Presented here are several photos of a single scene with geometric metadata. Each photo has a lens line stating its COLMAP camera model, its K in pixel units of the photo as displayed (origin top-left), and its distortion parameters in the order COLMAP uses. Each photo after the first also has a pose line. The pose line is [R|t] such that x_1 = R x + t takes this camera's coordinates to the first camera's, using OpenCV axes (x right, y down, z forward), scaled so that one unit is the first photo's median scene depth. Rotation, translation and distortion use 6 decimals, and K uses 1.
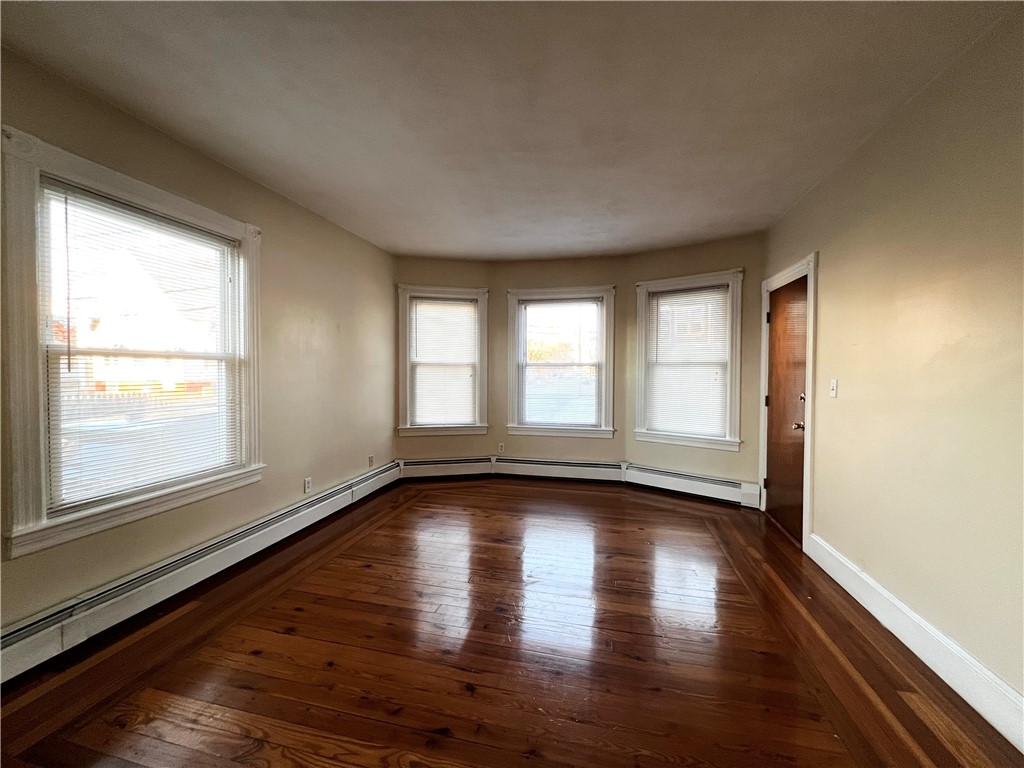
lens RADIAL K [[415.4, 0, 515.3], [0, 415.4, 381.1], [0, 0, 1]] dist [-0.004261, -0.000487]
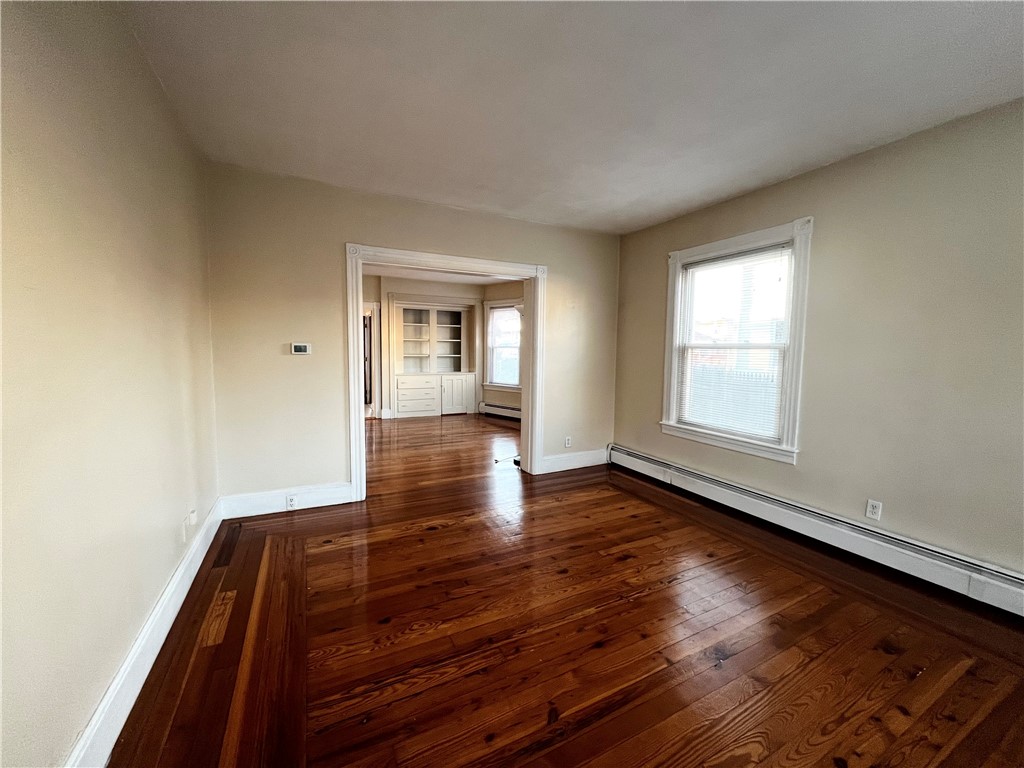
lens RADIAL K [[415.4, 0, 519.9], [0, 415.4, 385.4], [0, 0, 1]] dist [-0.004261, -0.000487]
pose [[-0.760157, 0.044872, -0.648188, 0.641818], [-0.029829, 0.994150, 0.103804, -0.050093], [0.649054, 0.098242, -0.754372, 1.461931]]
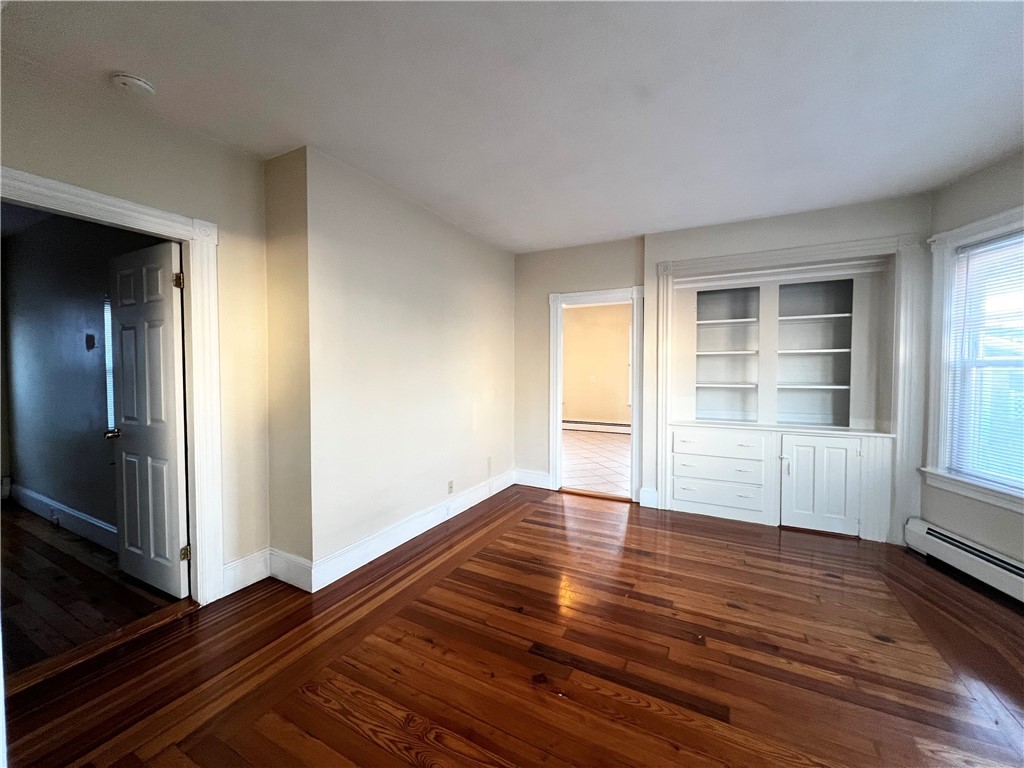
lens RADIAL K [[415.4, 0, 518.6], [0, 415.4, 384.5], [0, 0, 1]] dist [-0.004261, -0.000487]
pose [[-0.949079, -0.012560, 0.314787, 0.267005], [0.007729, 0.997976, 0.063121, -0.043992], [-0.314942, 0.062340, -0.947061, 1.075667]]
